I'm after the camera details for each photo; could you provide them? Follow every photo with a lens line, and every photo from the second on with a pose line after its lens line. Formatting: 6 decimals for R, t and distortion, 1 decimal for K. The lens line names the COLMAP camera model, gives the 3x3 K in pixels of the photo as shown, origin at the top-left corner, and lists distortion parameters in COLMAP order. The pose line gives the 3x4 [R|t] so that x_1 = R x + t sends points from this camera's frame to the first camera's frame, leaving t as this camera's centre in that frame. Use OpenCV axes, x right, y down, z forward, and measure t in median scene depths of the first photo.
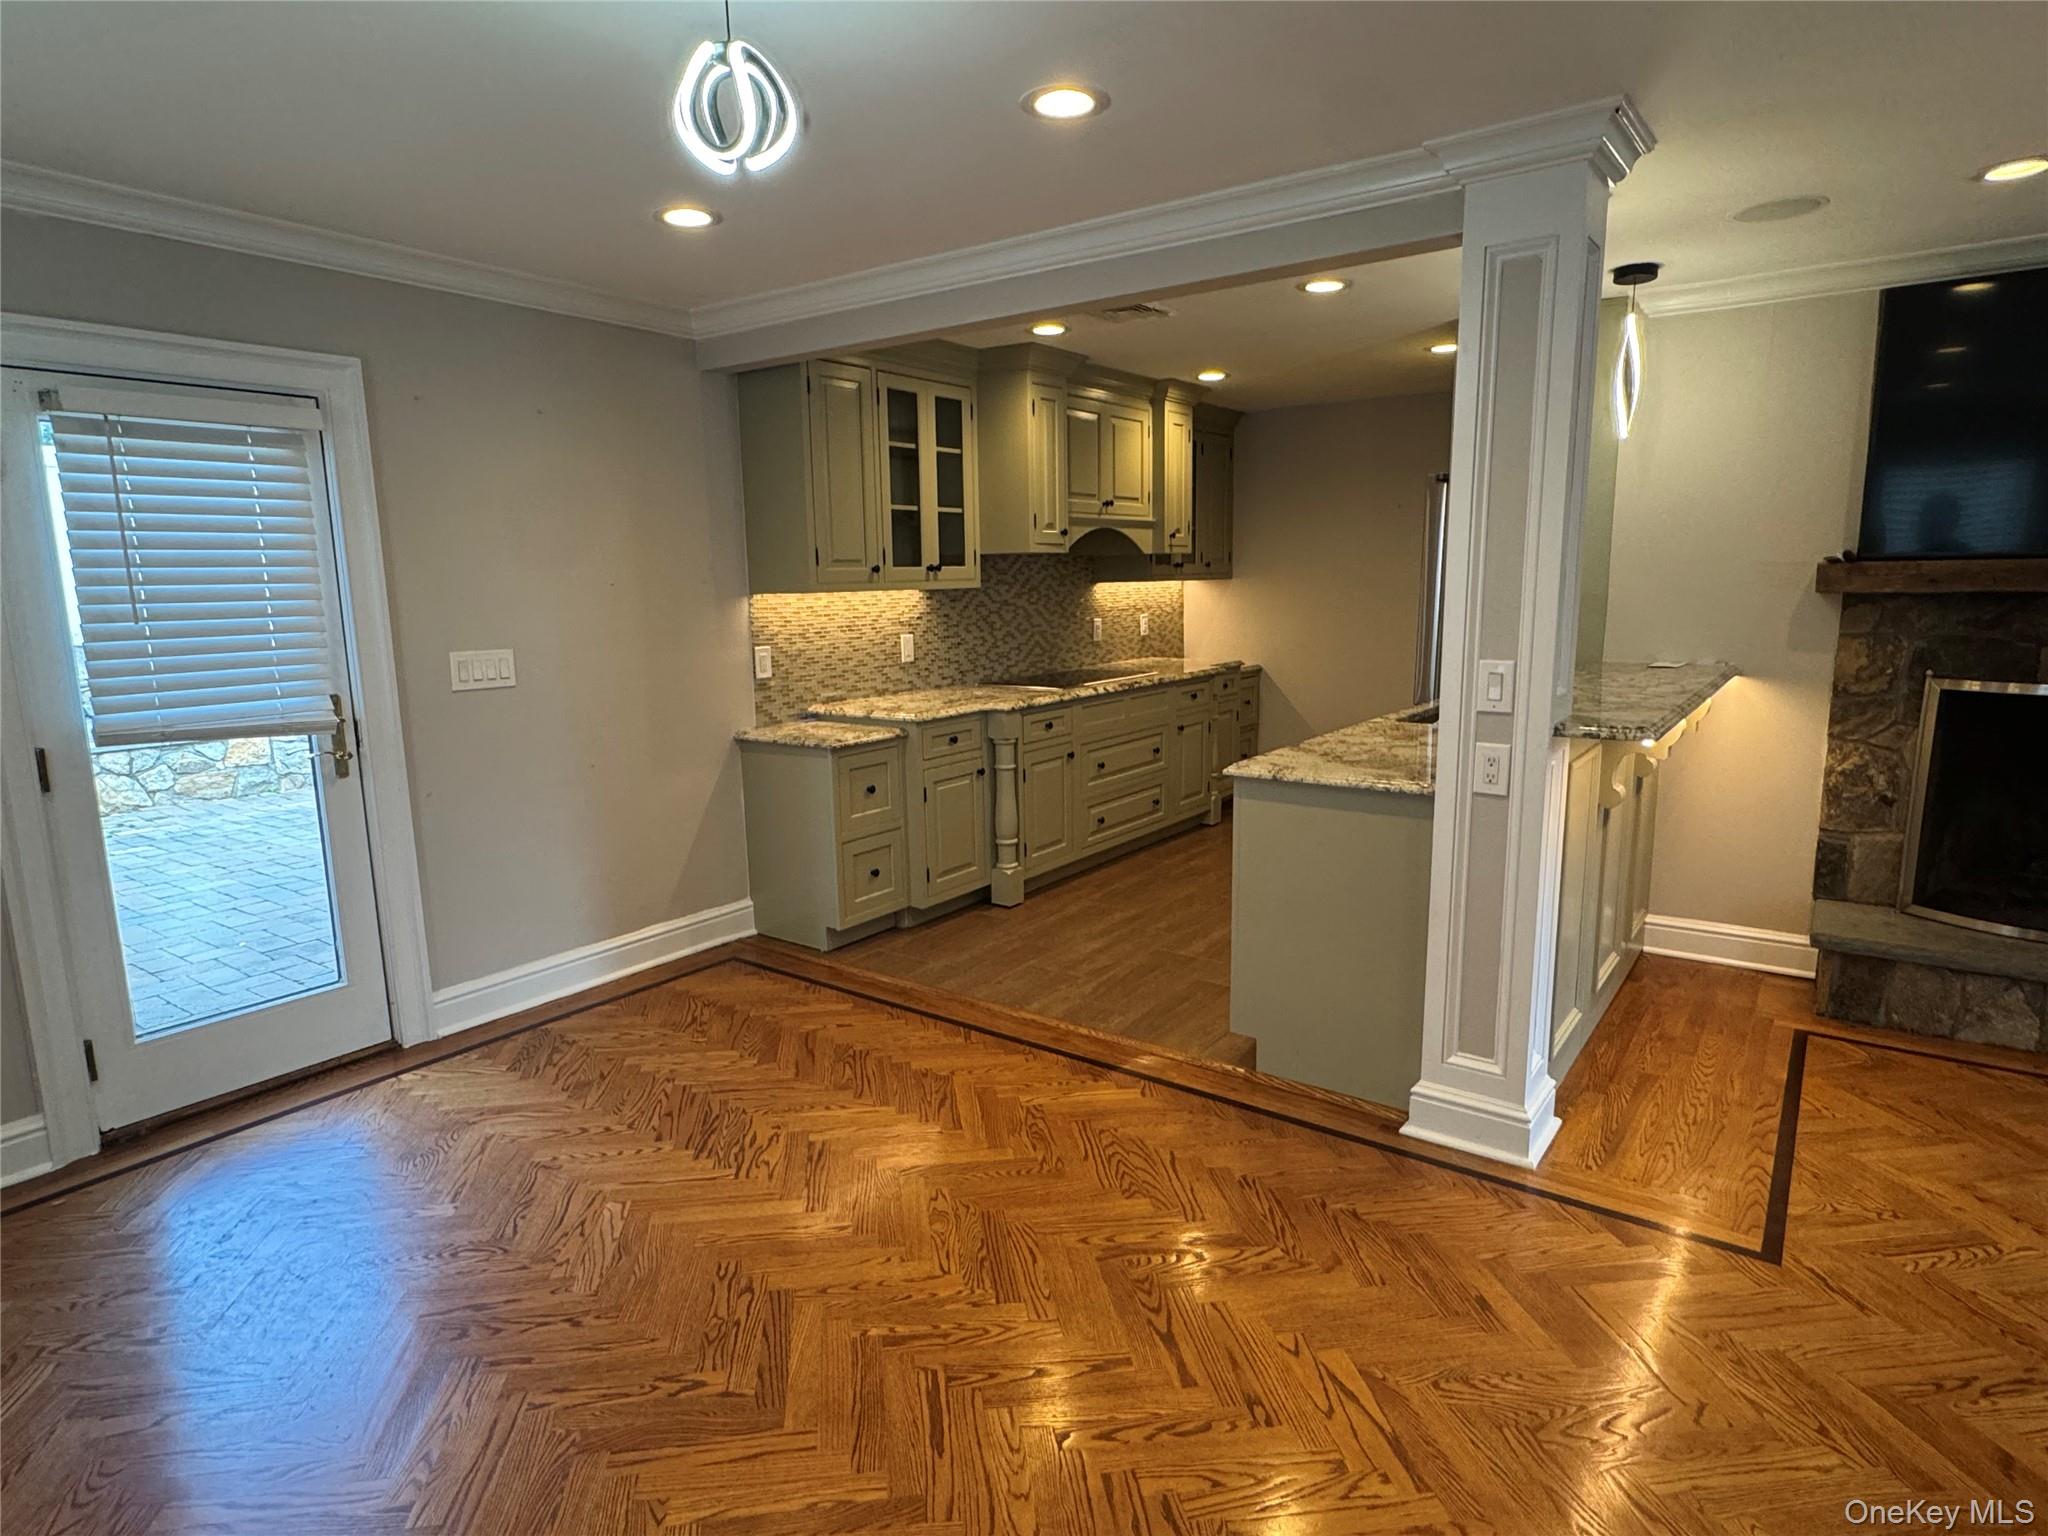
lens RADIAL K [[1147.0, 0, 1024.0], [0, 1147.0, 768.0], [0, 0, 1]] dist [-0.001089, -0.000159]
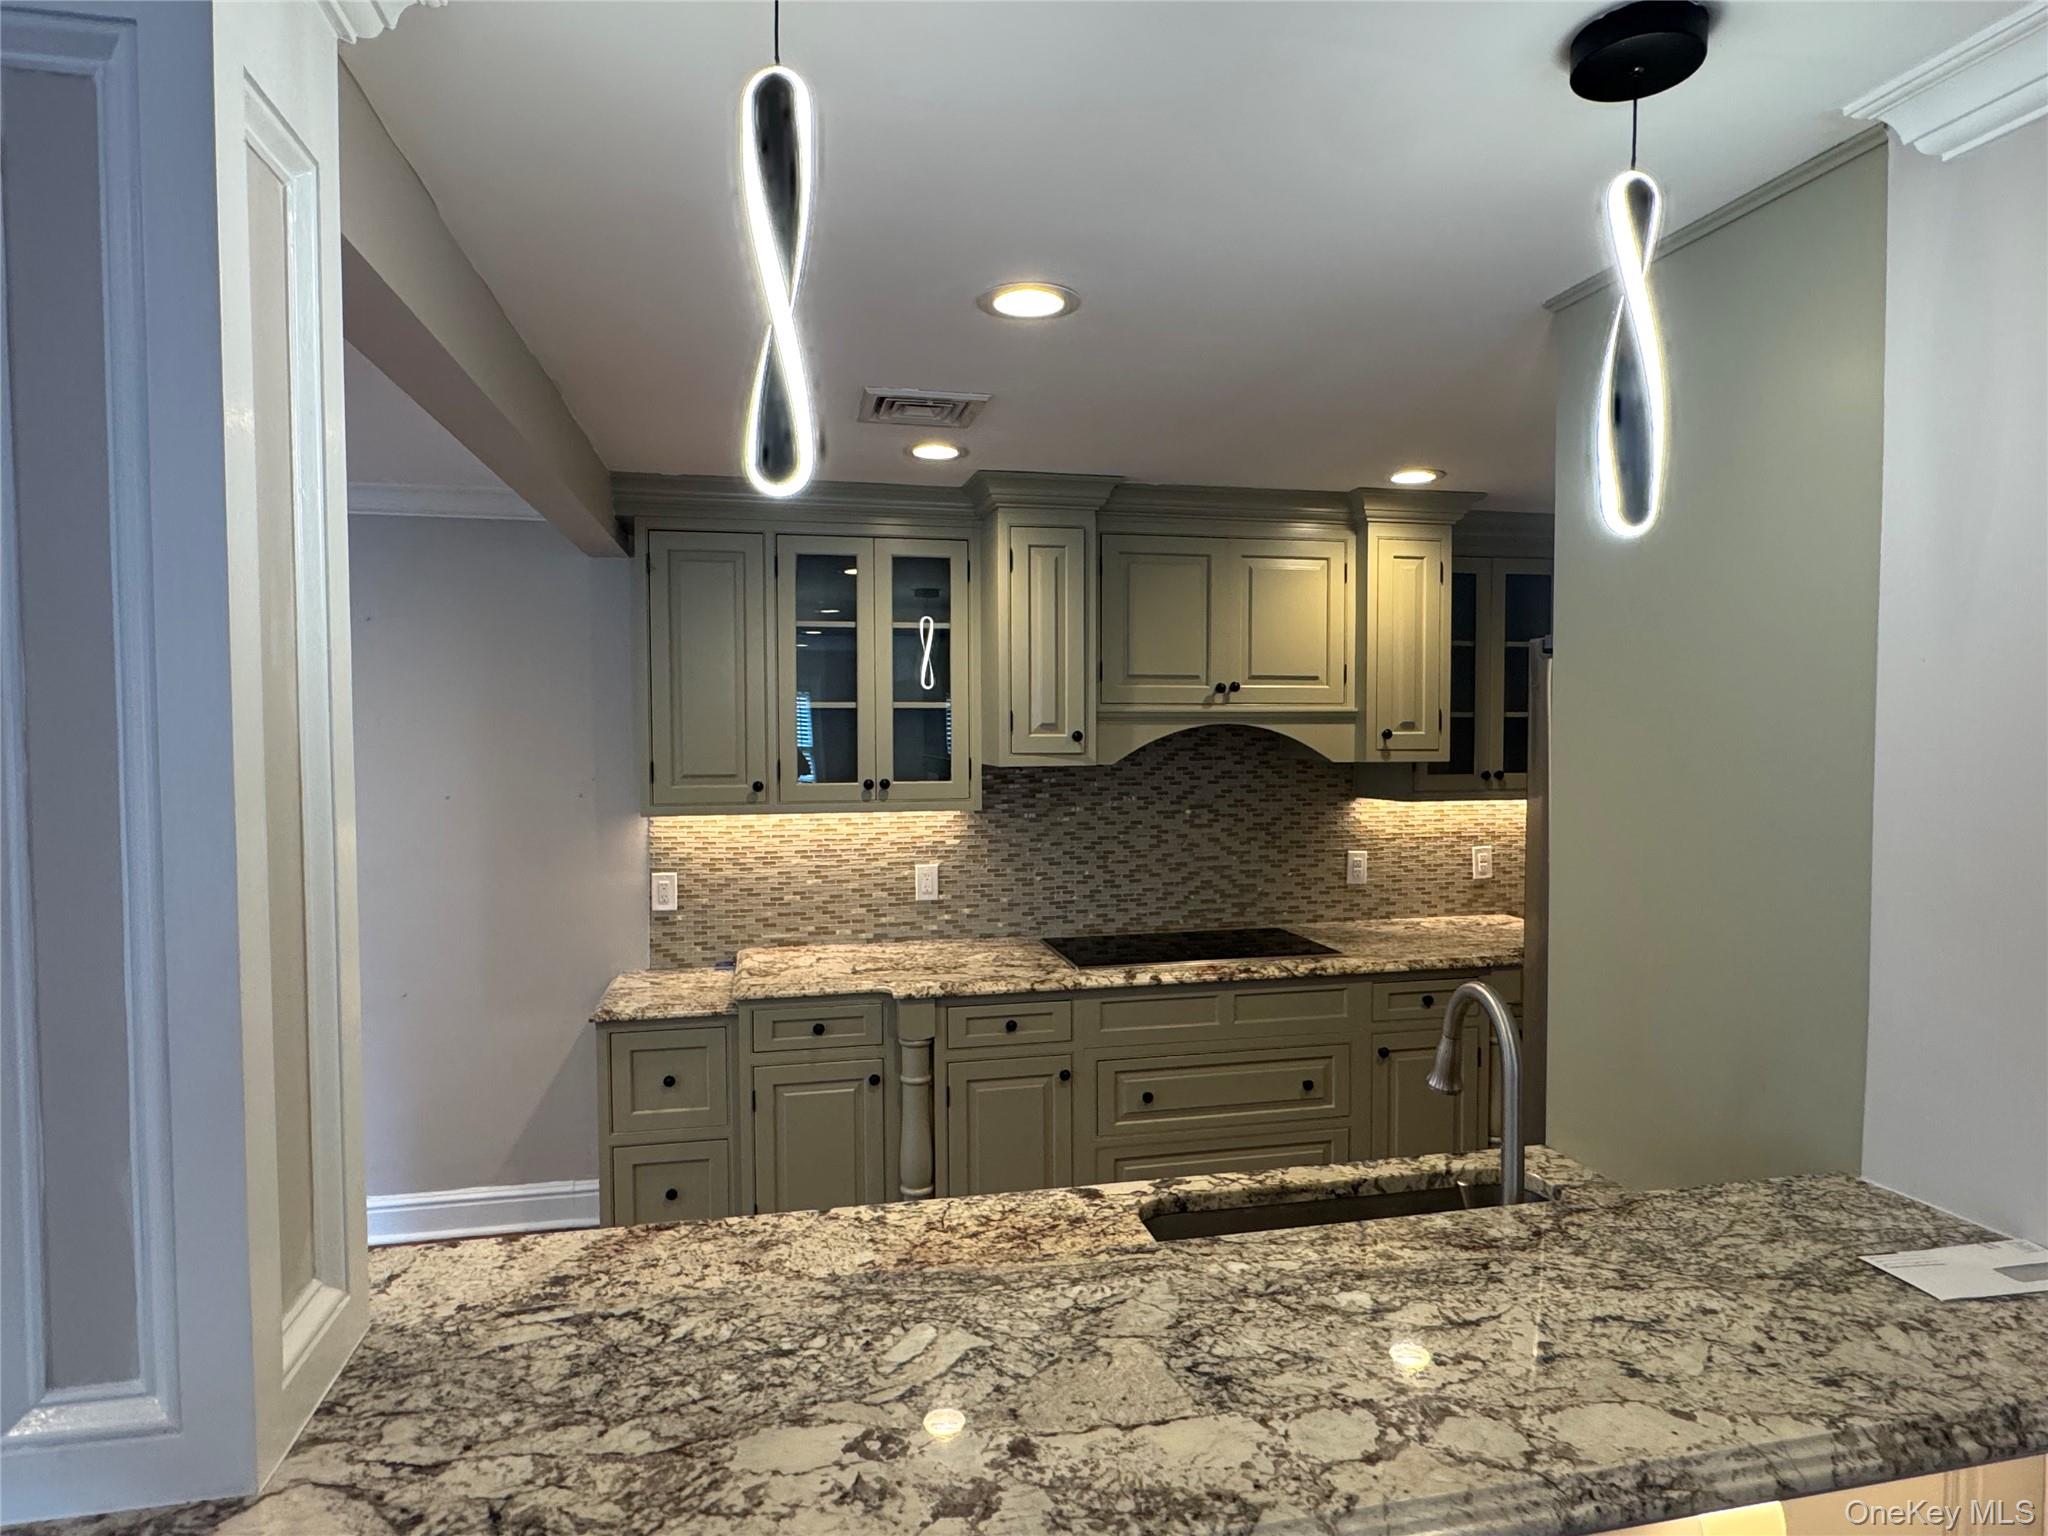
lens RADIAL K [[1147.0, 0, 1024.0], [0, 1147.0, 768.0], [0, 0, 1]] dist [-0.001089, -0.000159]
pose [[0.747944, 0.040571, -0.662520, 0.453850], [-0.121572, 0.989619, -0.076645, -0.132798], [0.652533, 0.137870, 0.745112, 0.487178]]
